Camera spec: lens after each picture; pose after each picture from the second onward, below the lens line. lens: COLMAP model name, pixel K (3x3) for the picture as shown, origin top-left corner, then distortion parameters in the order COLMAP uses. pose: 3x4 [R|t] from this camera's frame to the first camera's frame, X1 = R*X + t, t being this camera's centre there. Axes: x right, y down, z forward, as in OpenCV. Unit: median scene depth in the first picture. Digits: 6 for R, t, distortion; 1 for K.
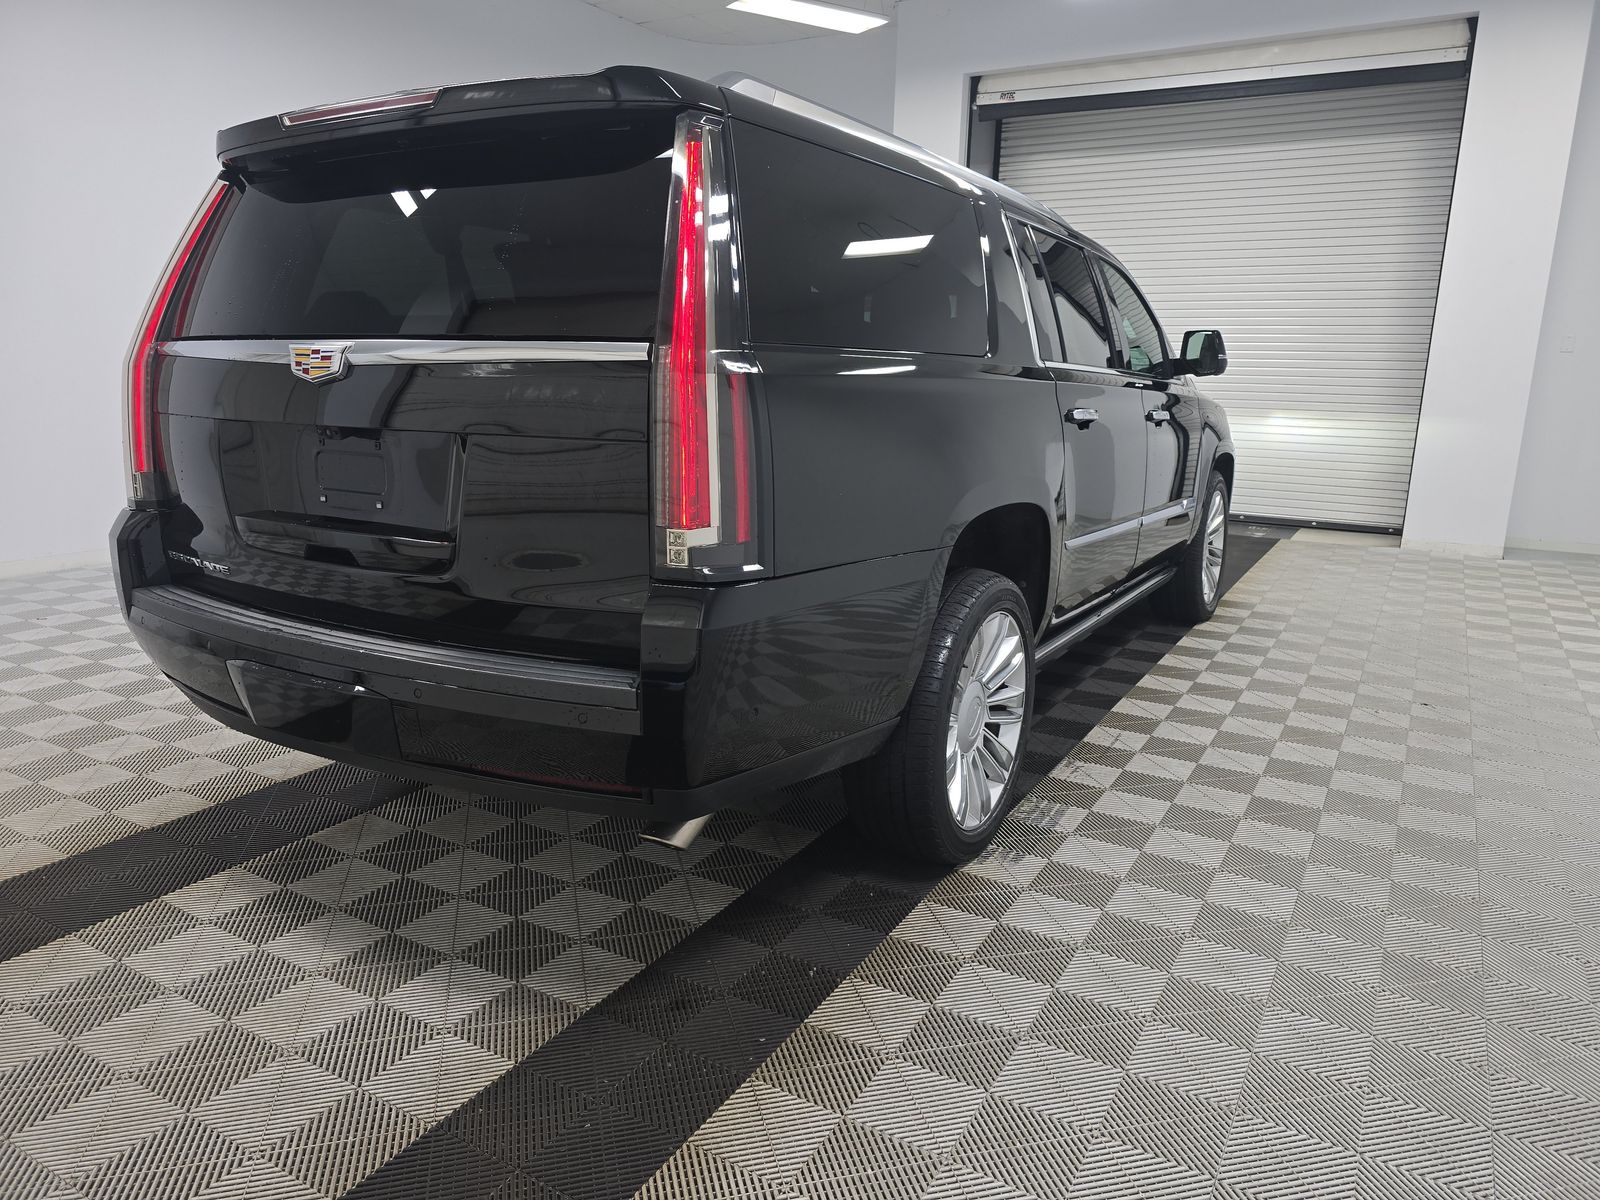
lens RADIAL K [[1116.4, 0, 800.0], [0, 1116.4, 600.0], [0, 0, 1]] dist [0.007127, -0.002173]
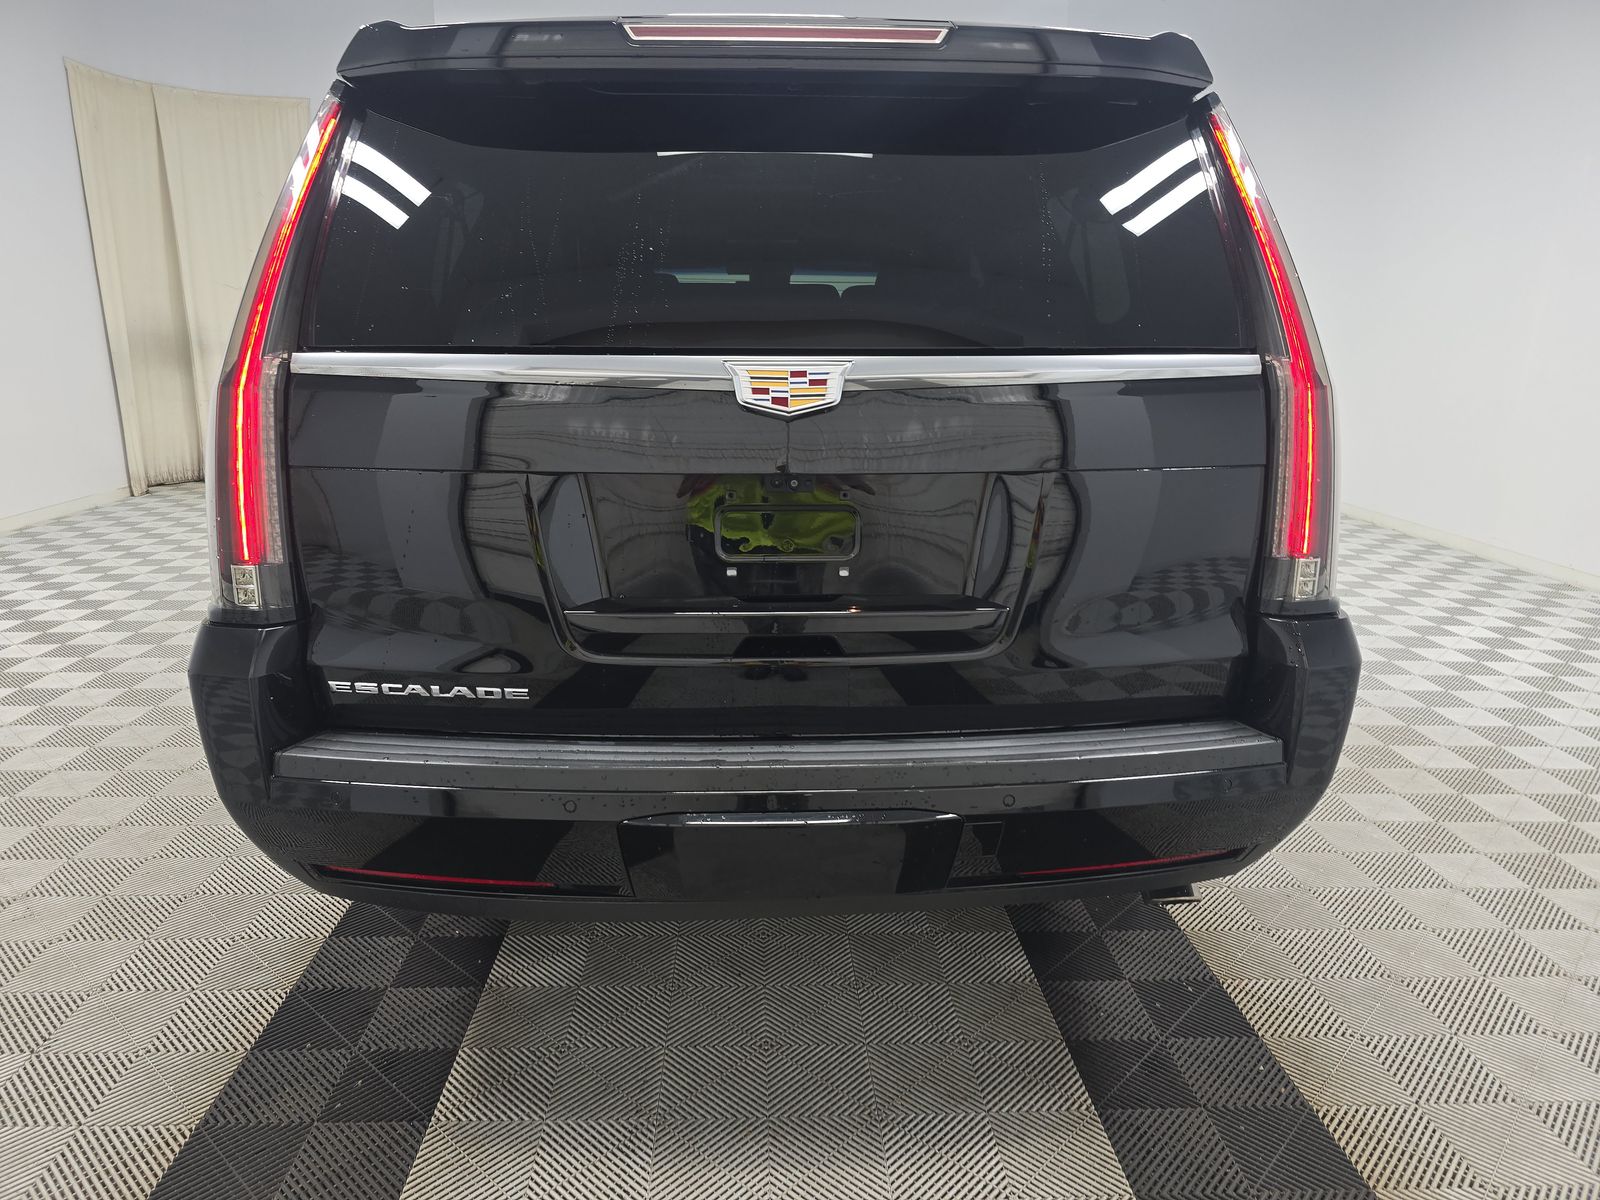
lens RADIAL K [[1042.9, 0, 800.0], [0, 1042.9, 600.0], [0, 0, 1]] dist [0.097761, -0.104199]
pose [[0.841915, -0.135580, 0.522300, -0.779126], [0.123313, 0.990649, 0.058383, -0.111764], [-0.525331, 0.015253, 0.850761, 0.406331]]
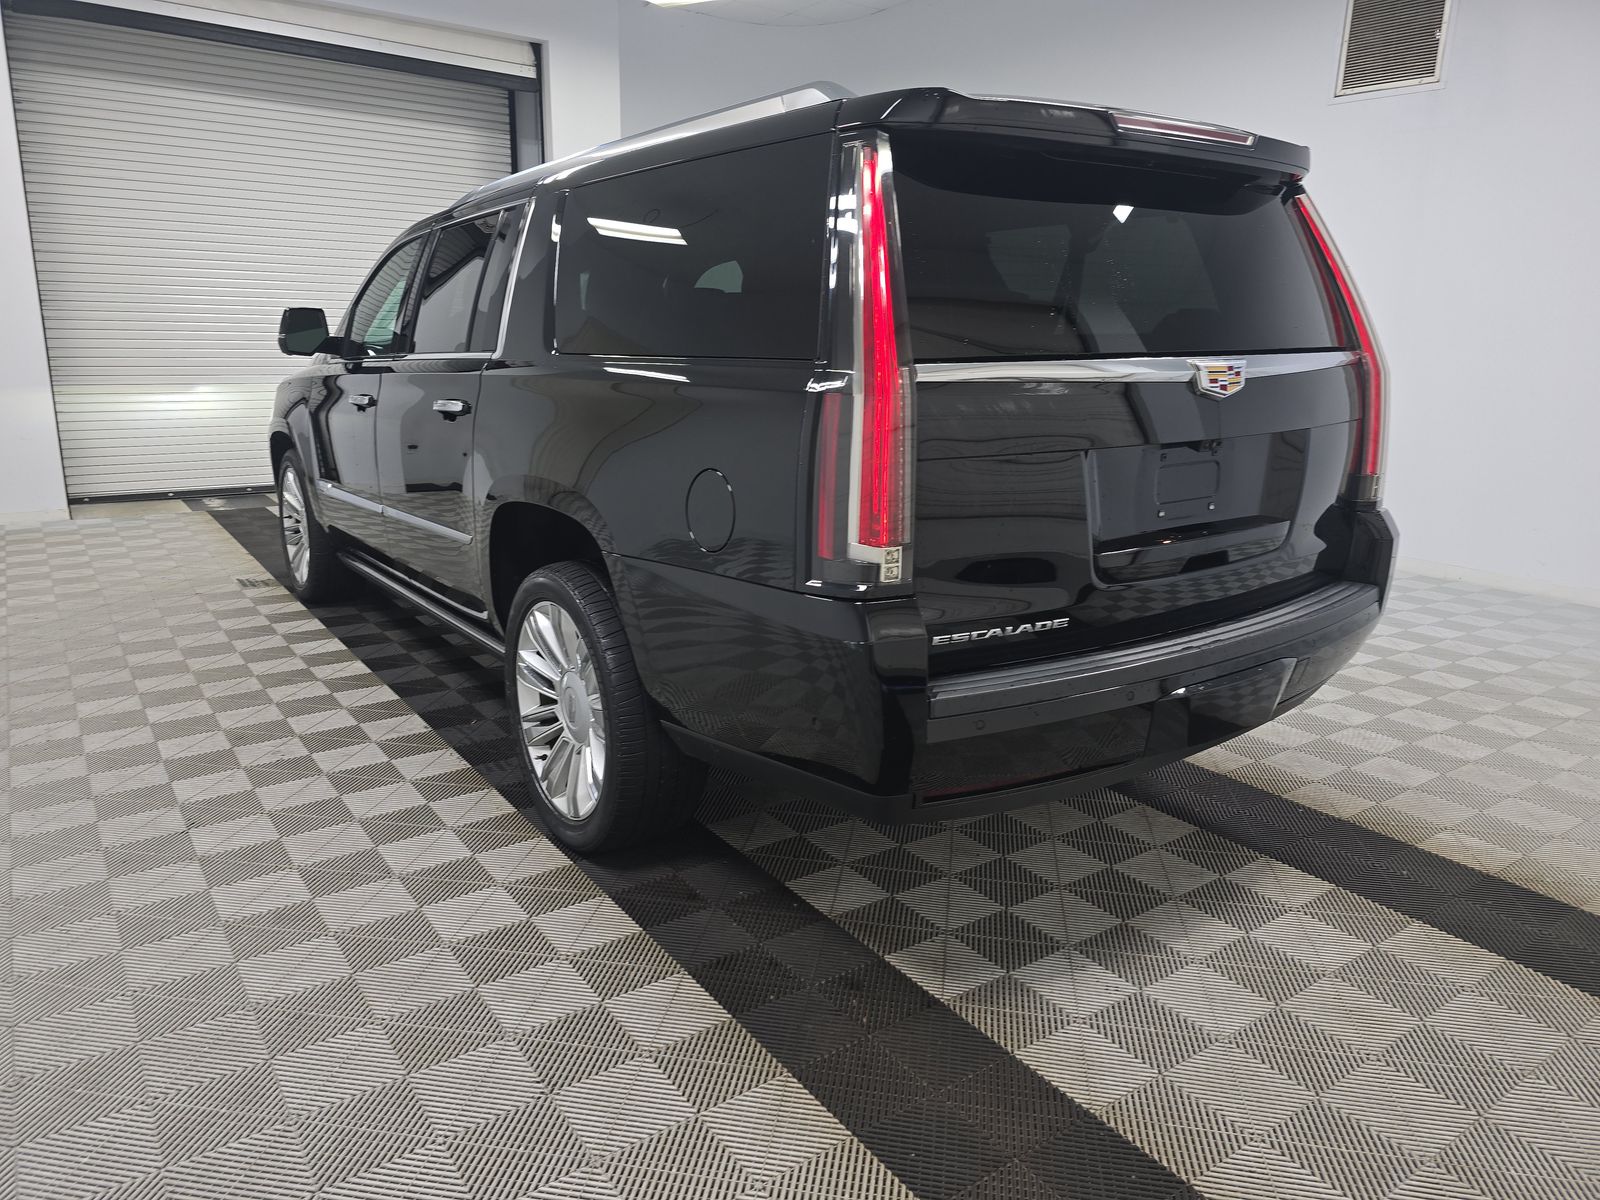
lens RADIAL K [[1085.6, 0, 800.0], [0, 1085.6, 600.0], [0, 0, 1]] dist [0.040020, 0.000055]
pose [[0.413715, -0.231832, 0.880394, -1.503492], [0.200187, 0.966532, 0.160442, -0.248352], [-0.888125, 0.109866, 0.446278, 0.890635]]
